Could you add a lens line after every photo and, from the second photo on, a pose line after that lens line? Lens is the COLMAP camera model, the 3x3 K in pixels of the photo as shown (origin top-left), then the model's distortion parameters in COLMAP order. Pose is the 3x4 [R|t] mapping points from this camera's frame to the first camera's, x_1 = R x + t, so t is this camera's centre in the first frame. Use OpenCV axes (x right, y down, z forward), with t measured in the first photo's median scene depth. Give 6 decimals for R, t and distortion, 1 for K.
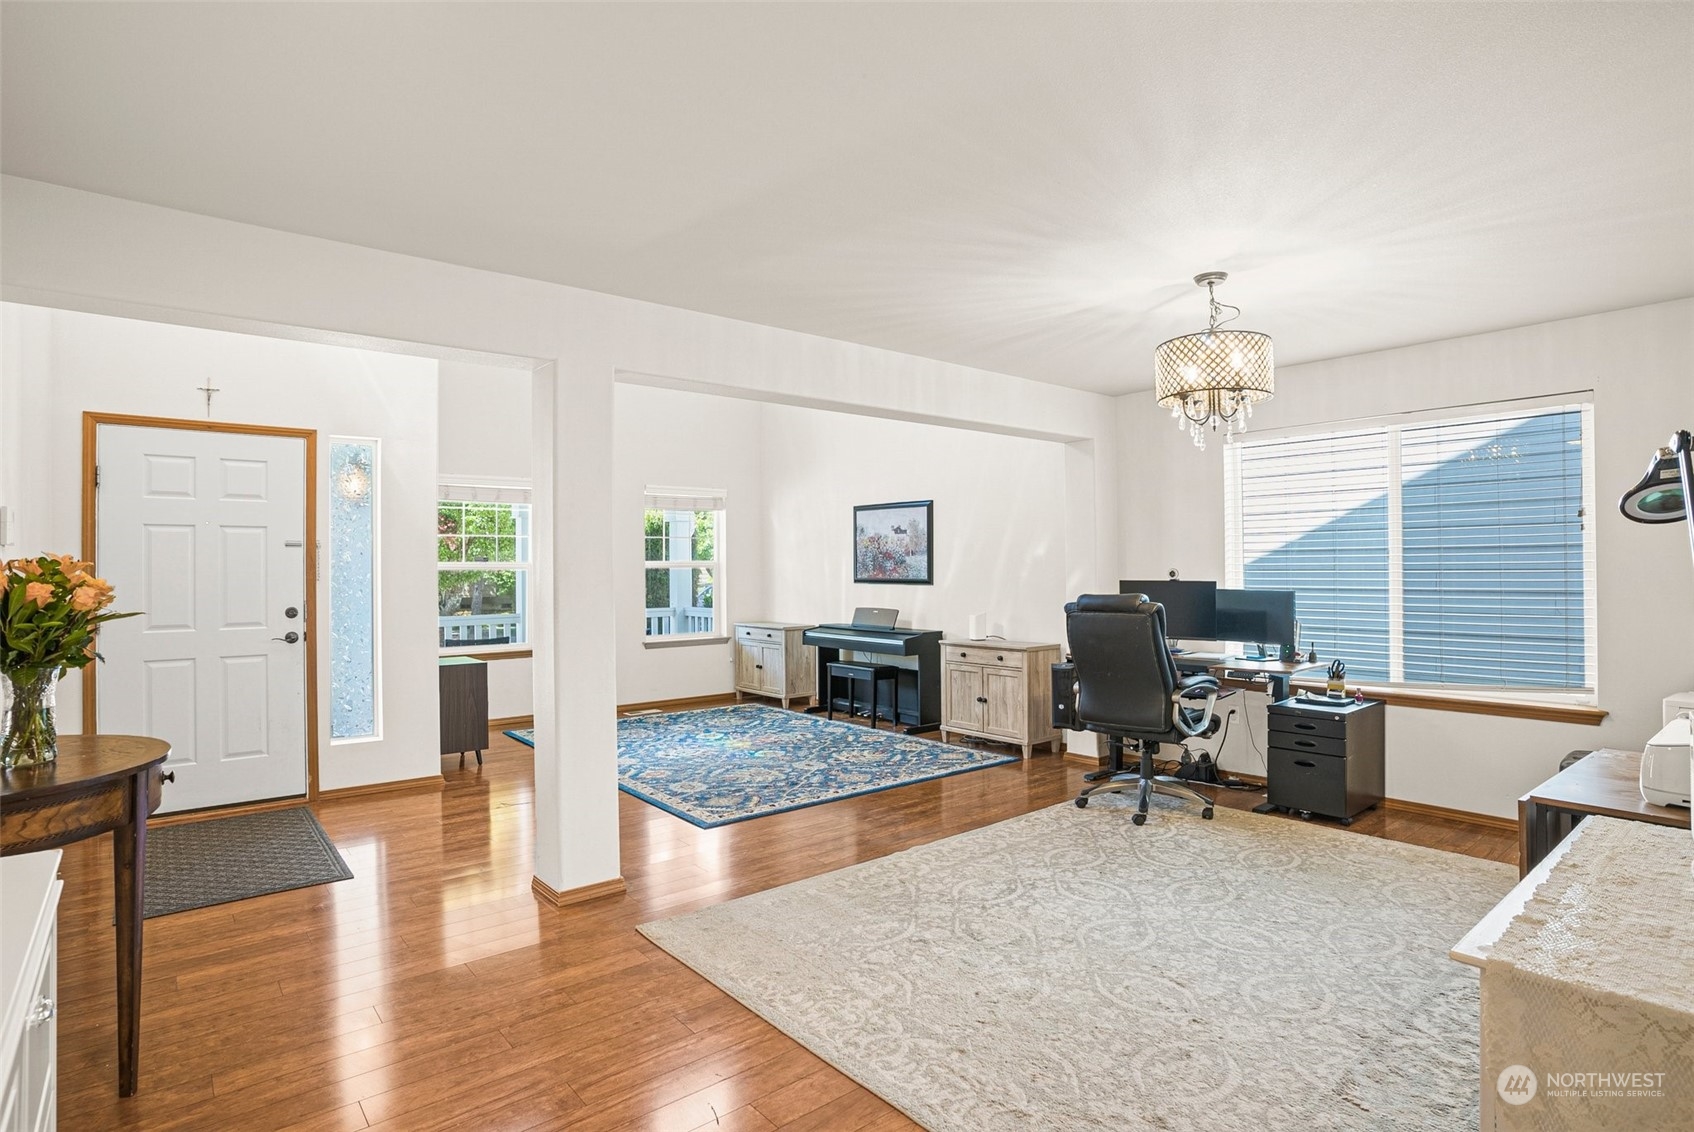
lens RADIAL K [[876.4, 0, 847.1], [0, 876.4, 563.9], [0, 0, 1]] dist [-0.074781, 0.030658]
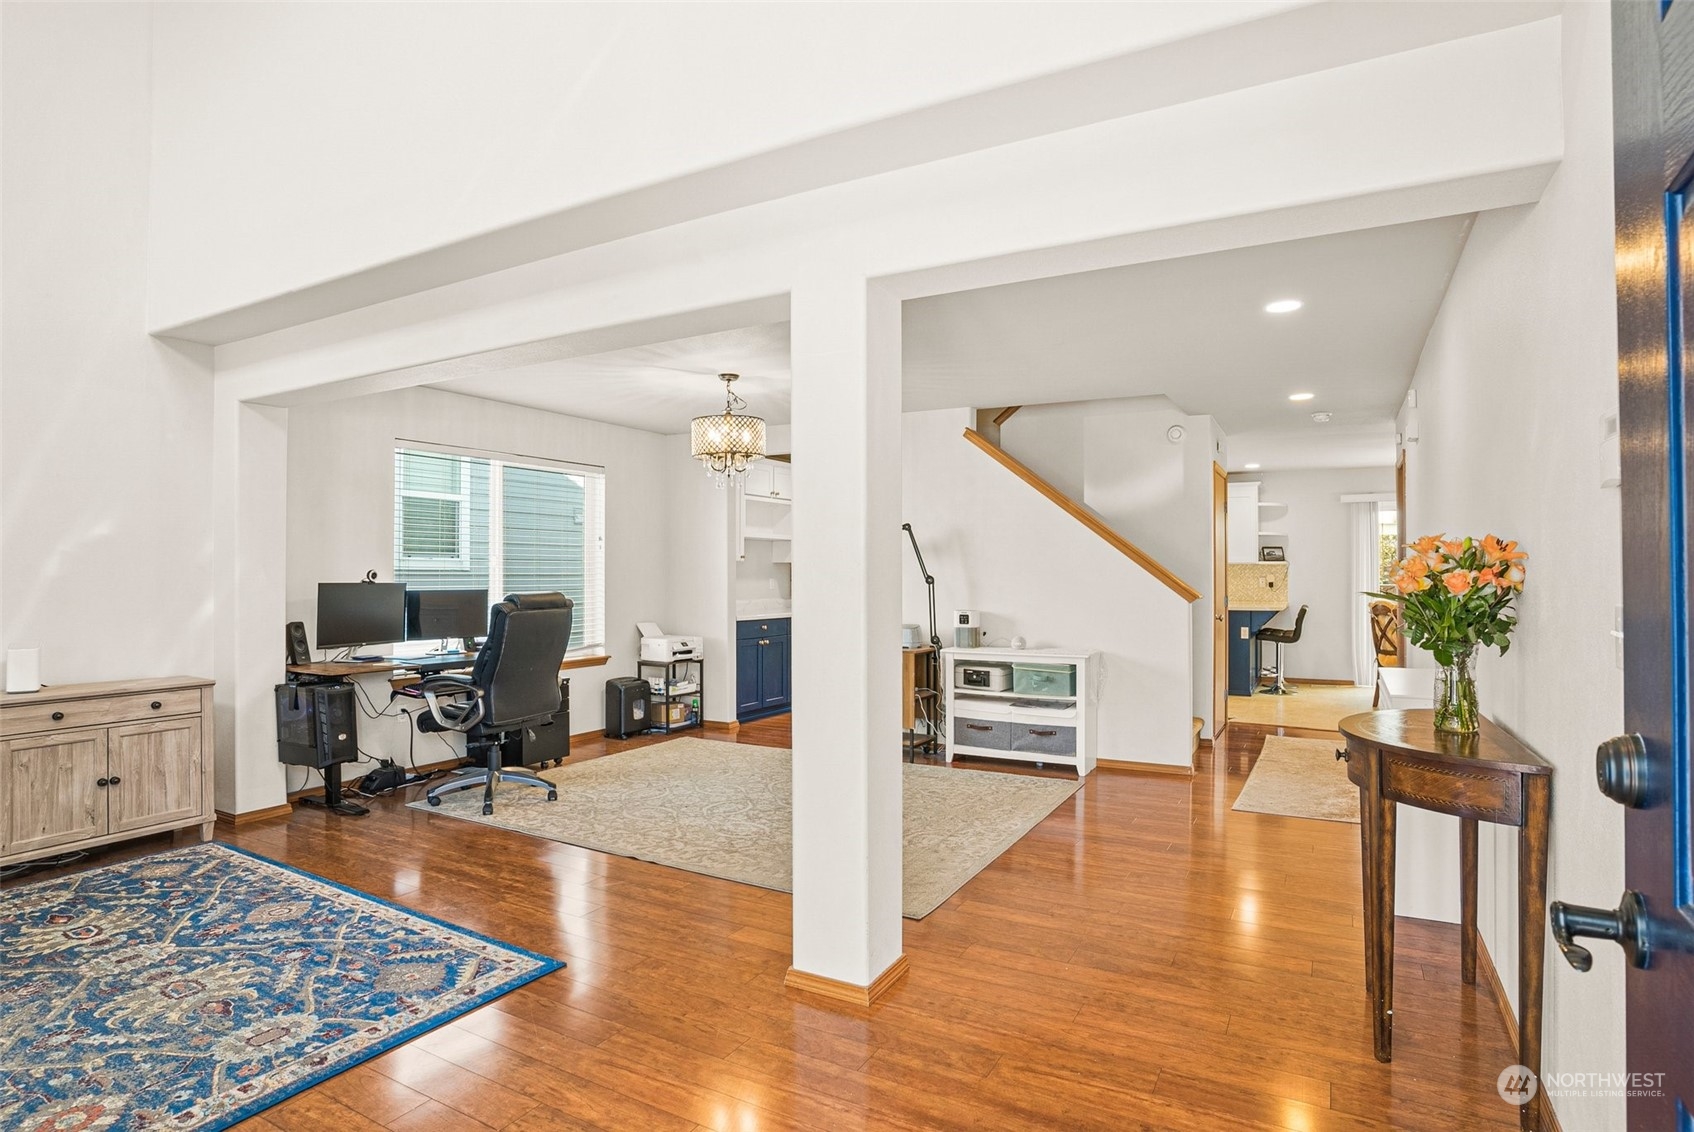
lens RADIAL K [[876.4, 0, 869.5], [0, 876.4, 565.6], [0, 0, 1]] dist [-0.074781, 0.030658]
pose [[-0.372715, 0.018470, 0.927762, -0.774648], [0.000389, 0.999805, -0.019748, 0.021862], [-0.927946, -0.006999, -0.372650, 0.953289]]
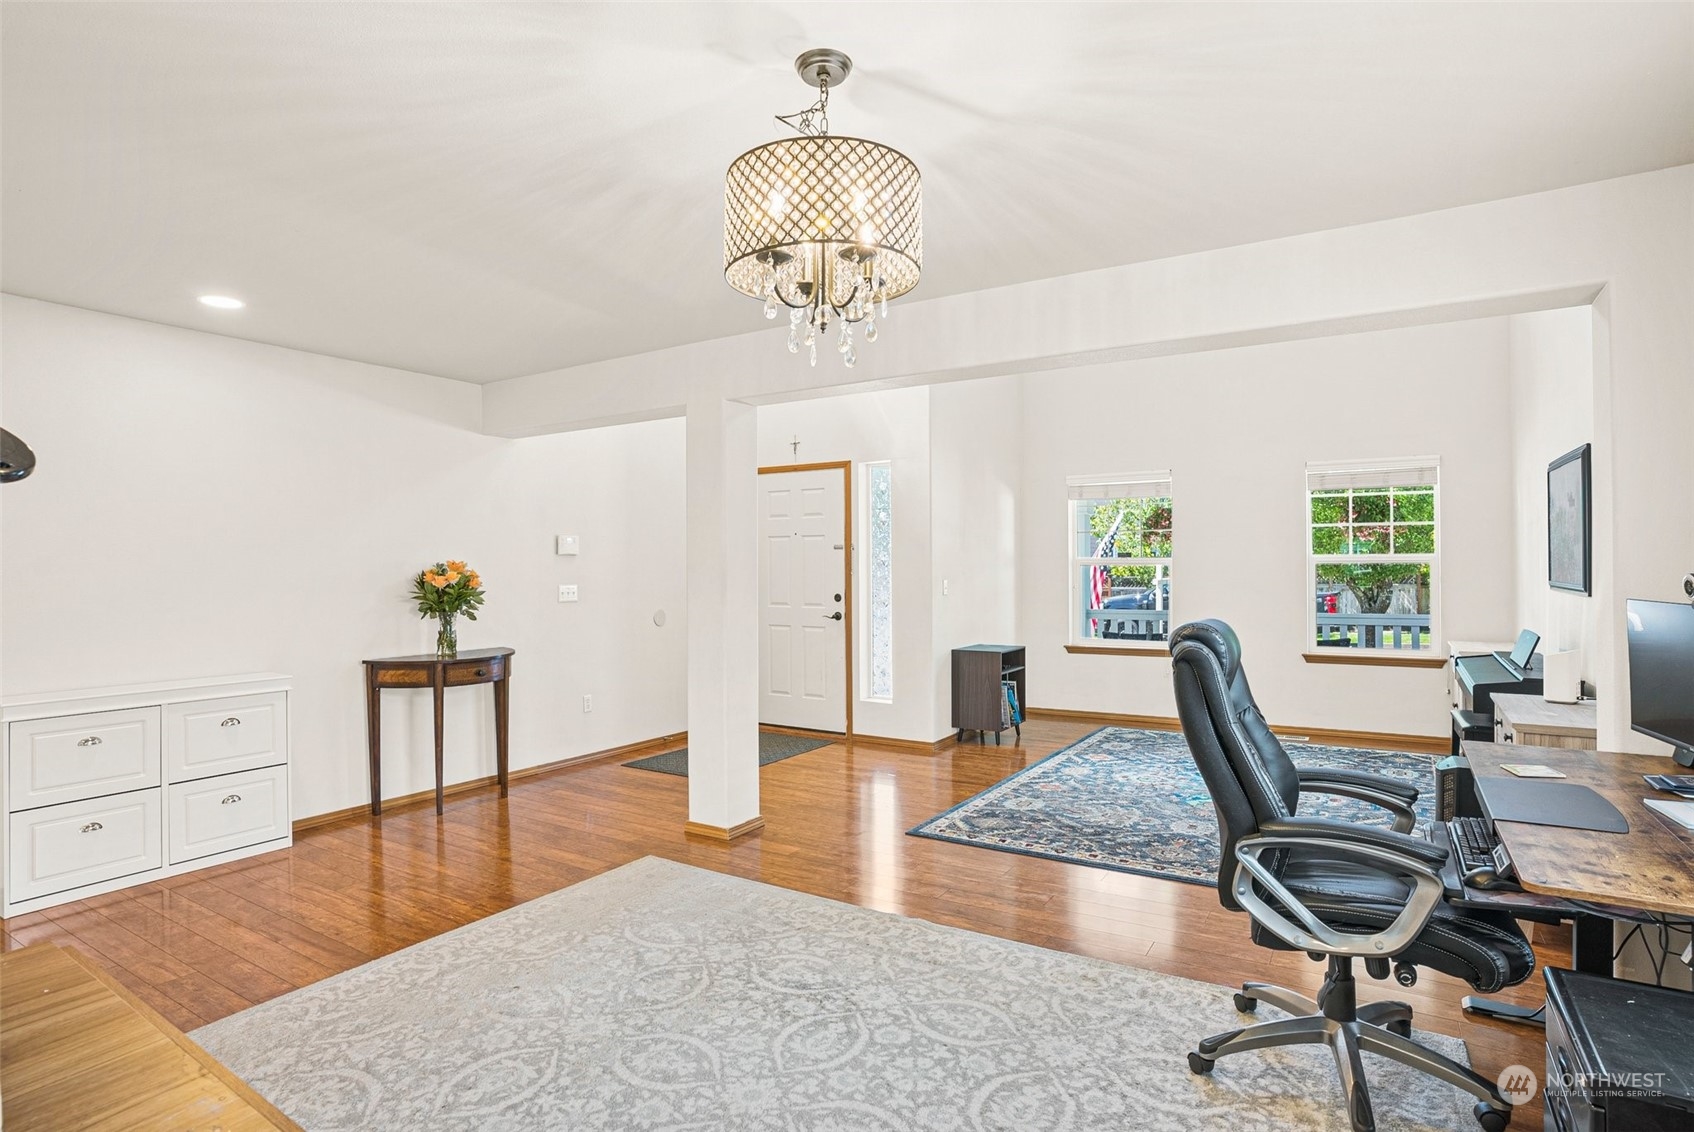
lens RADIAL K [[876.4, 0, 858.4], [0, 876.4, 556.4], [0, 0, 1]] dist [-0.074781, 0.030658]
pose [[0.312573, -0.005402, -0.949878, 0.692742], [0.006509, 0.999973, -0.003545, -0.003022], [0.949871, -0.005075, 0.312600, 0.597946]]
